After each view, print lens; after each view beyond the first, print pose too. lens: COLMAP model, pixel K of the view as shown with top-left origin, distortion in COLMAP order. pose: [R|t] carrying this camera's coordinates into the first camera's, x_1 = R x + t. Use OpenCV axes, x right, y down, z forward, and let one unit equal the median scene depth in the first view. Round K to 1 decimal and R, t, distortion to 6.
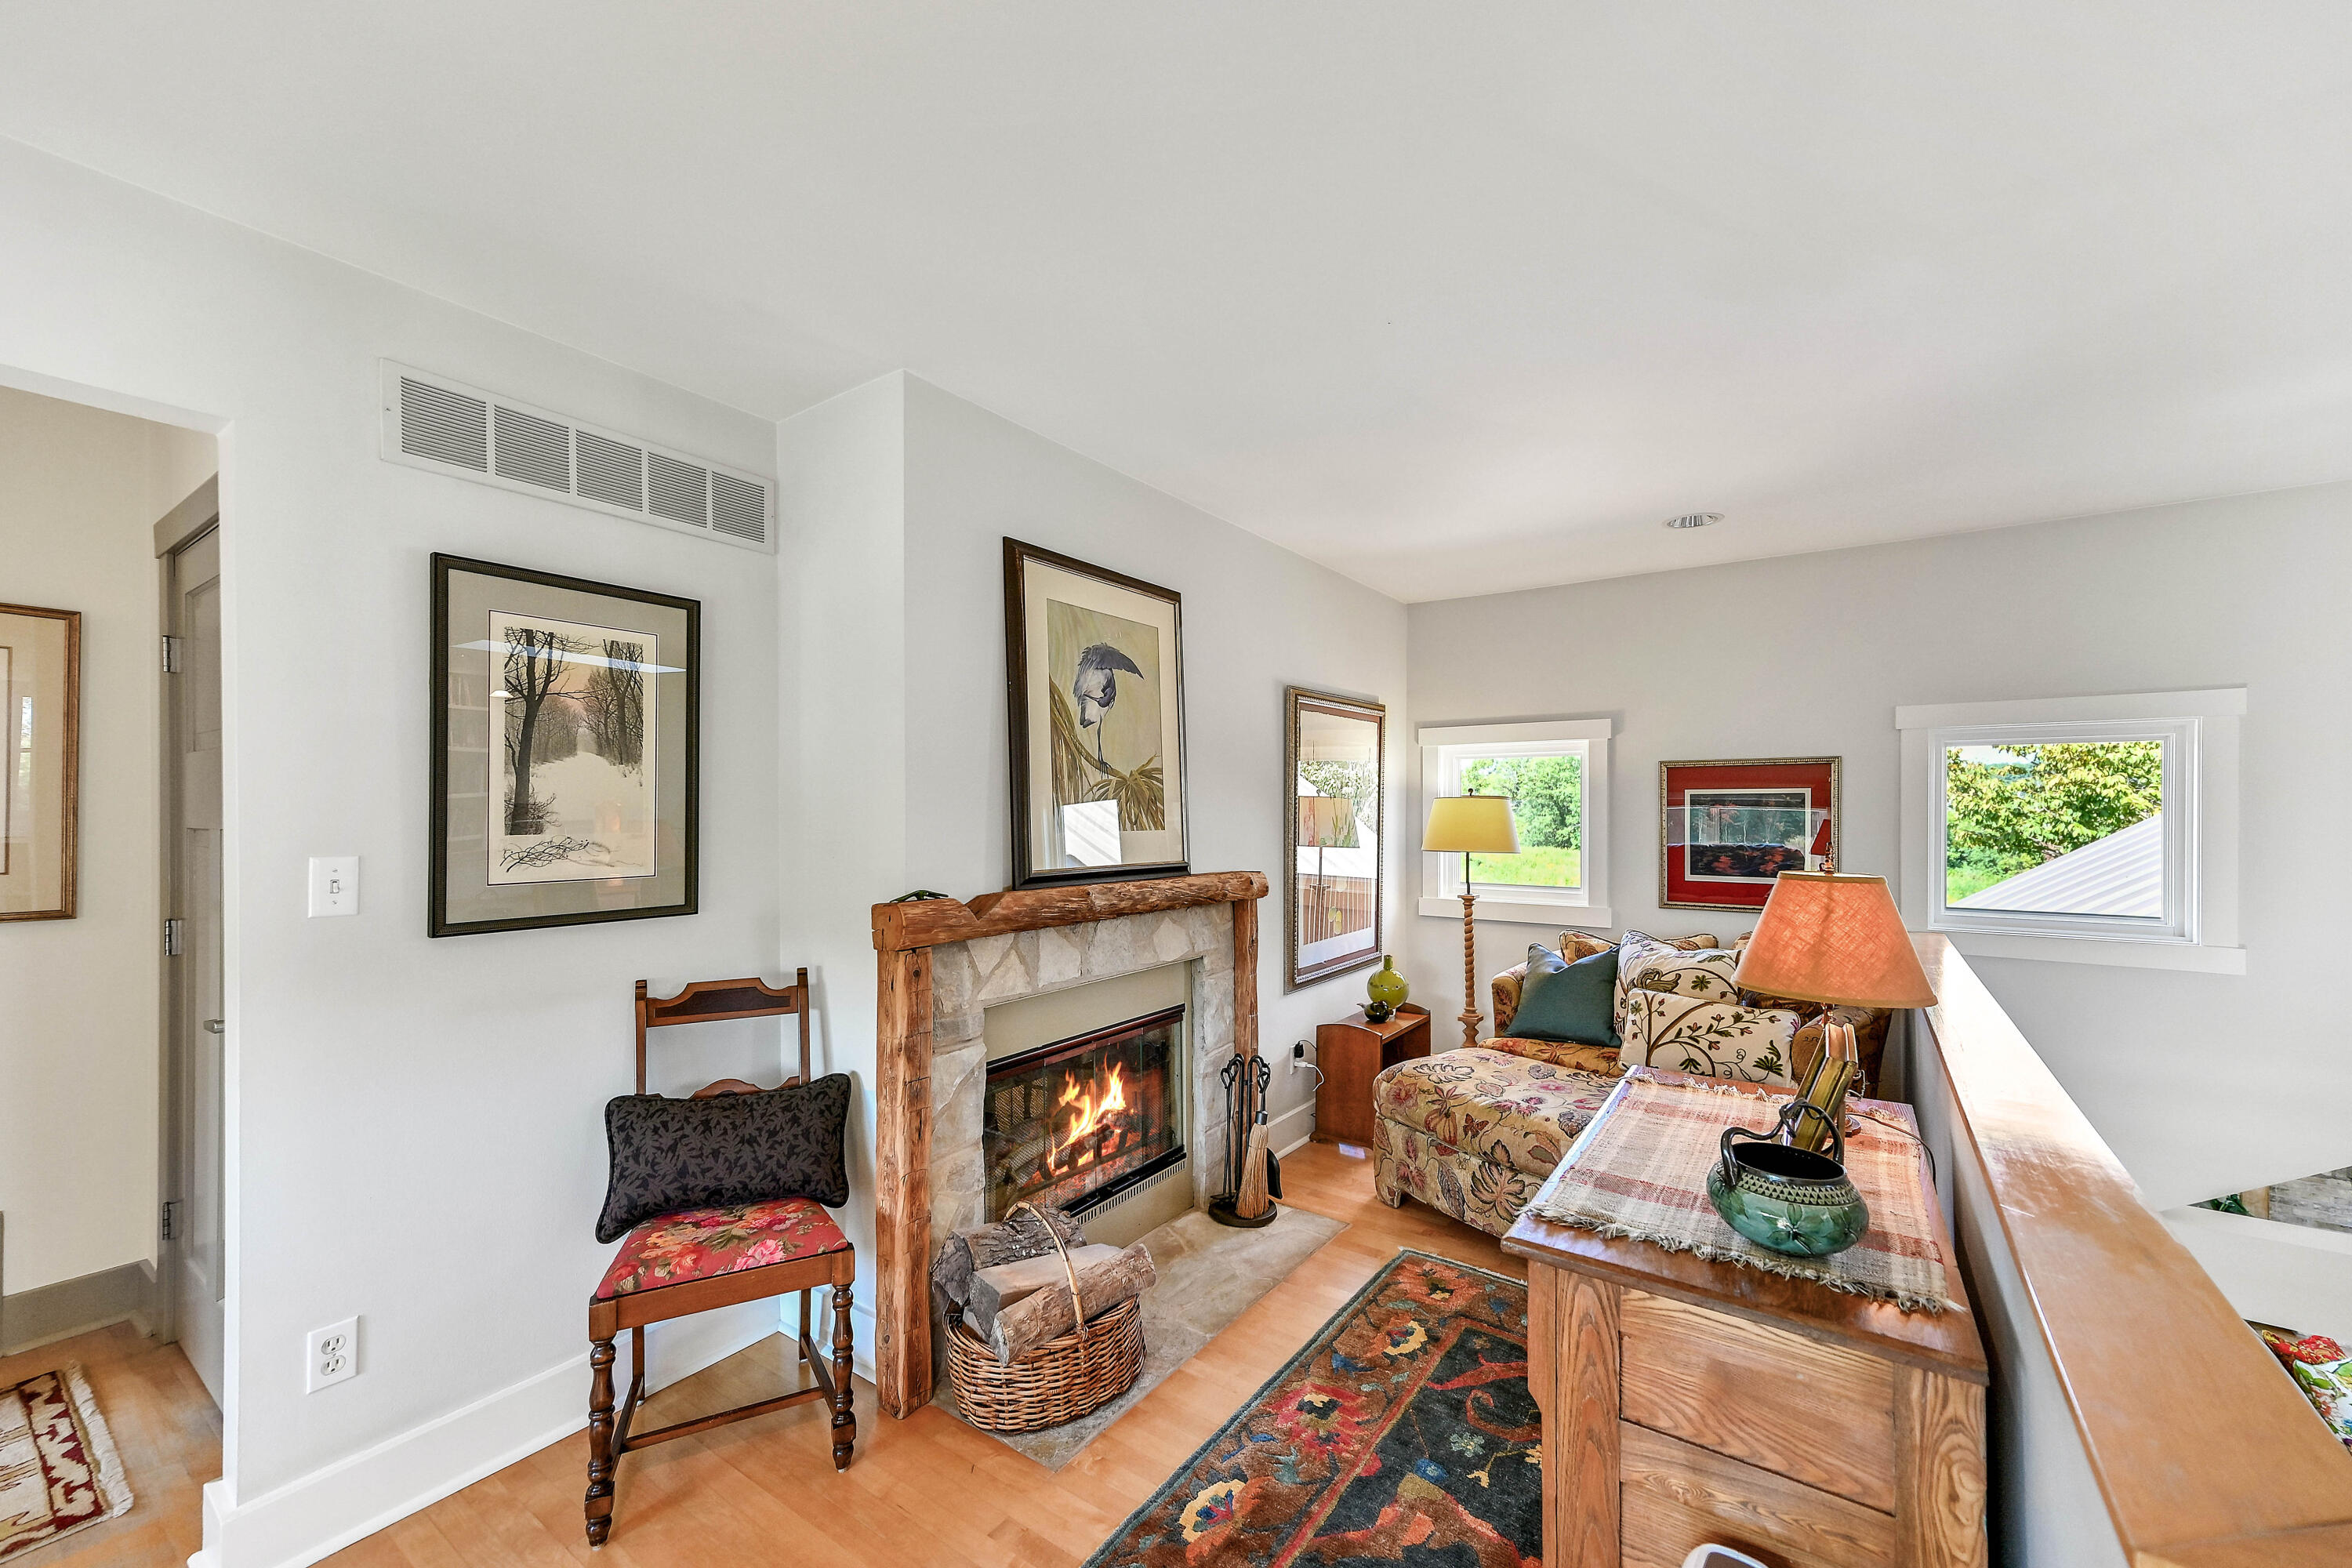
lens RADIAL K [[920.2, 0, 1190.3], [0, 920.2, 807.1], [0, 0, 1]] dist [0.013876, 0.000256]
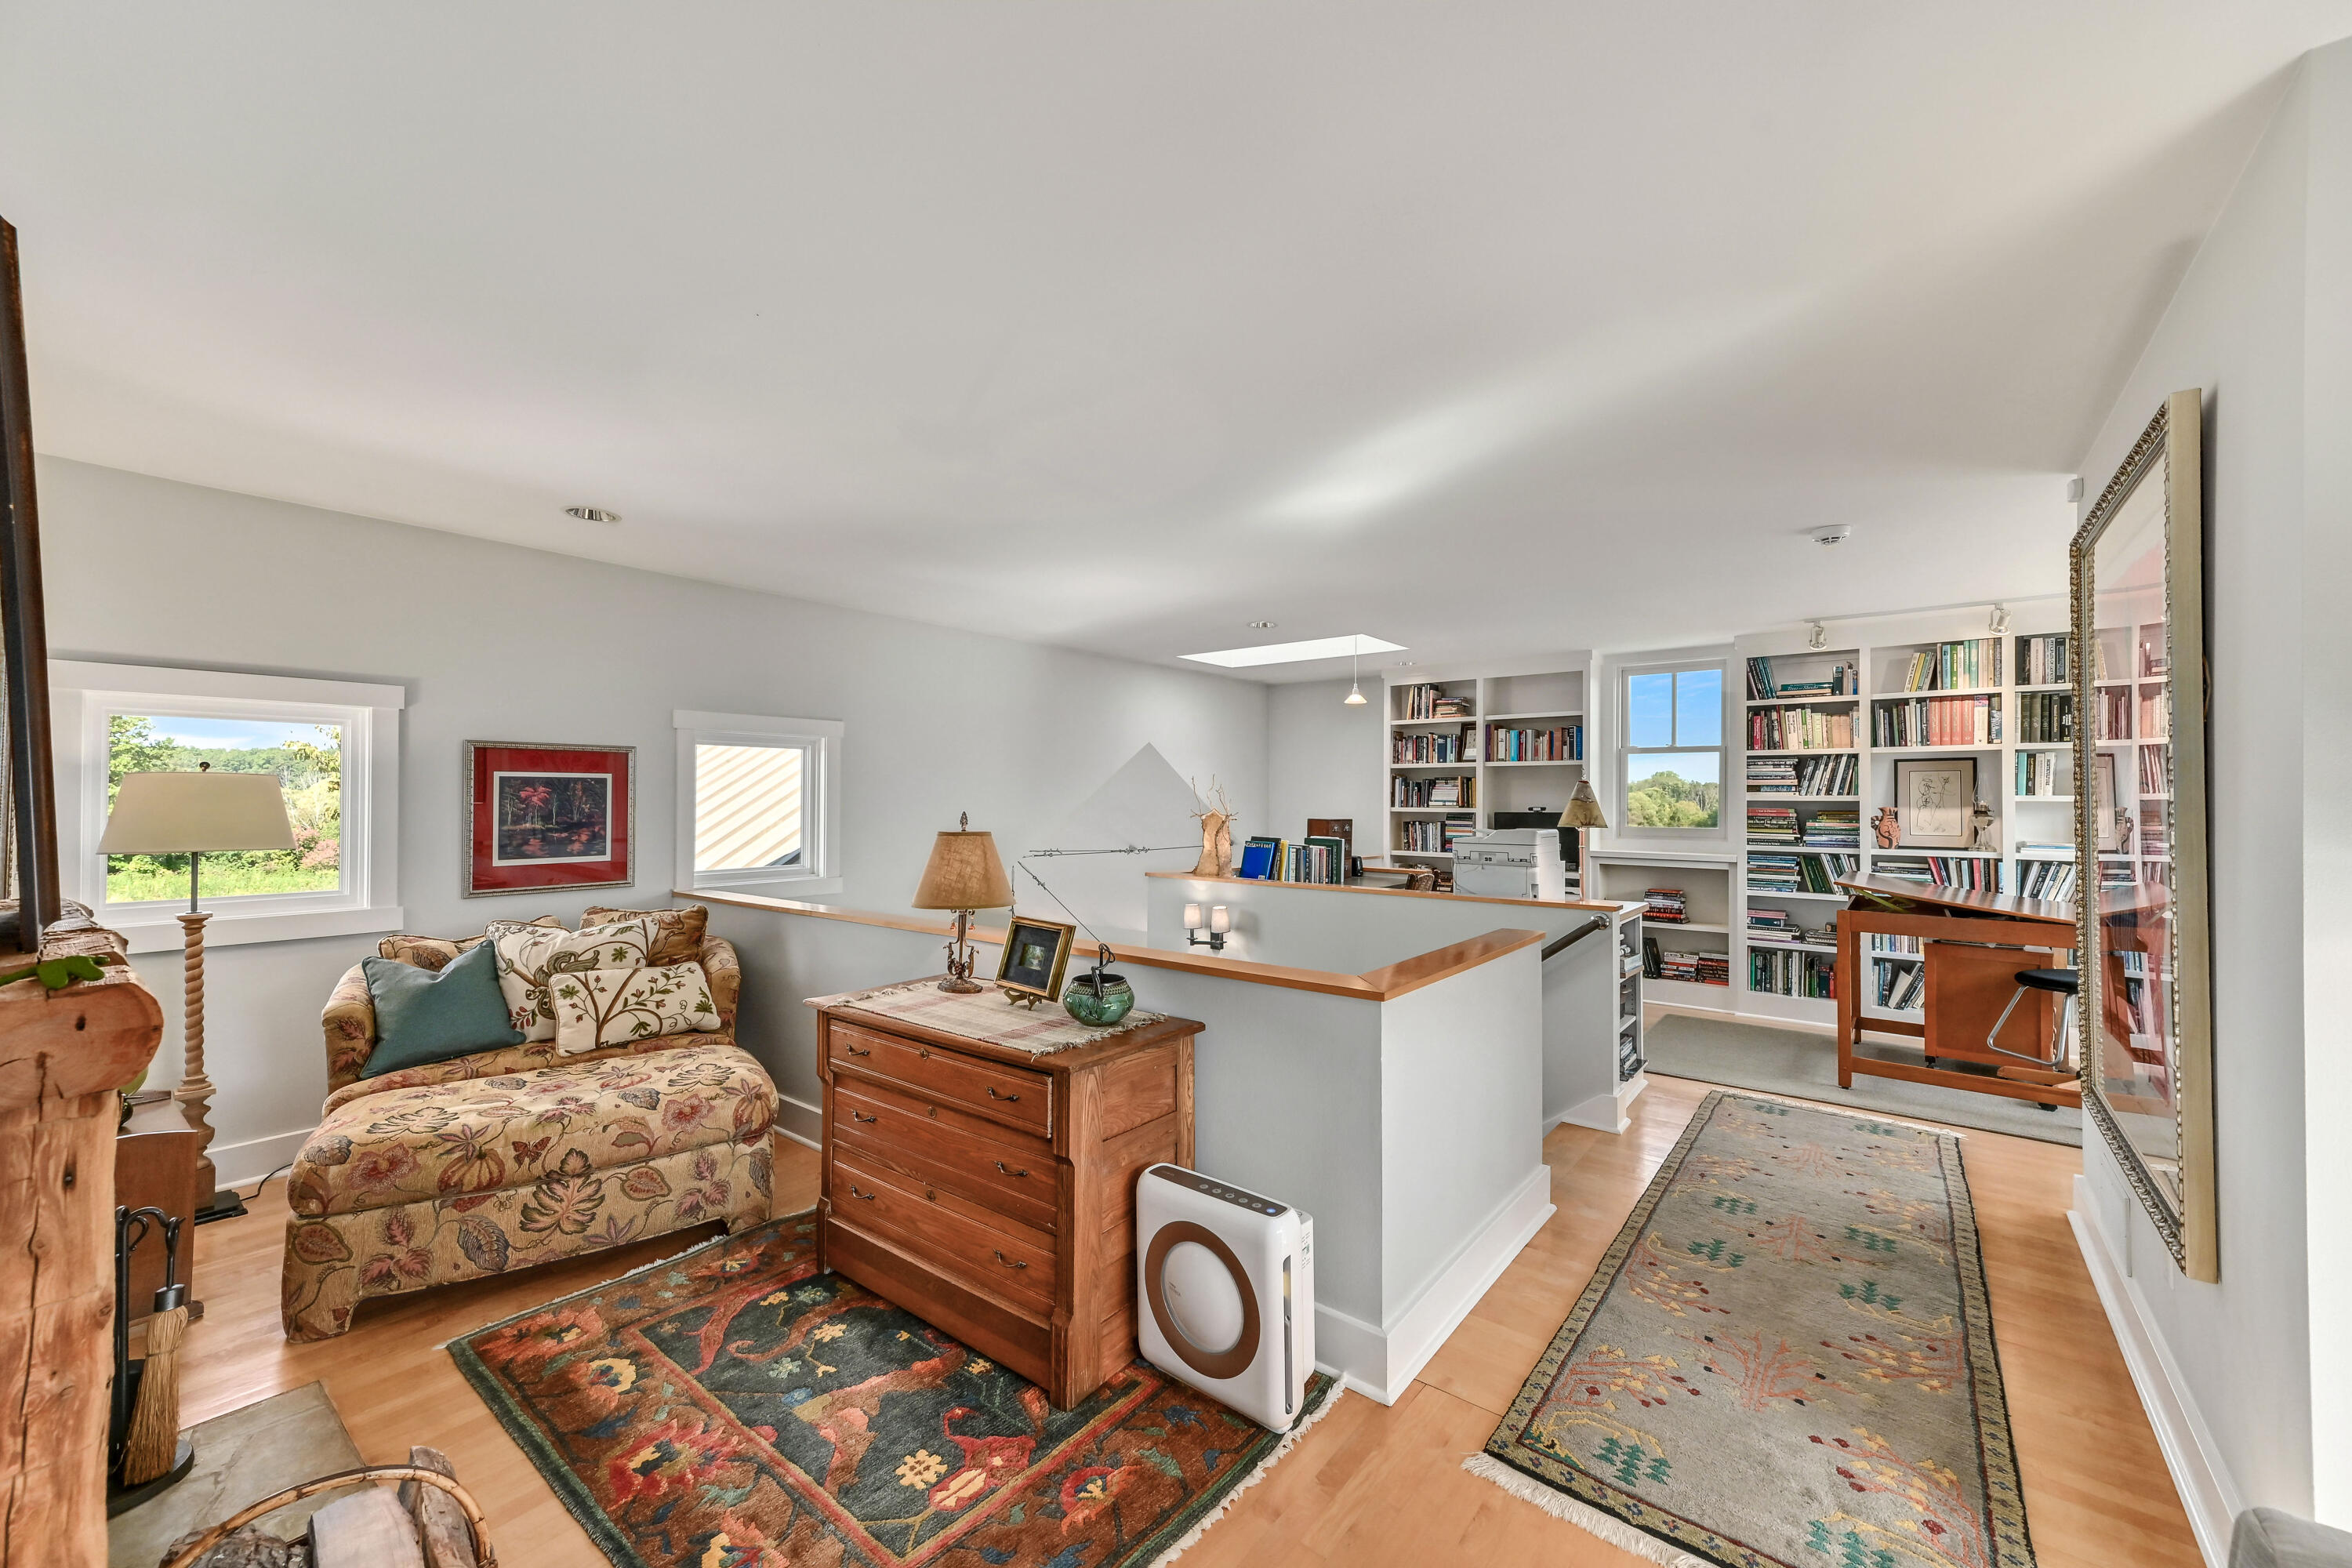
lens RADIAL K [[920.2, 0, 1184.8], [0, 920.2, 786.1], [0, 0, 1]] dist [0.013876, 0.000256]
pose [[0.058934, 0.012378, 0.998185, -0.500997], [-0.001957, 0.999923, -0.012284, 0.008331], [-0.998260, -0.001229, 0.058954, 0.301363]]
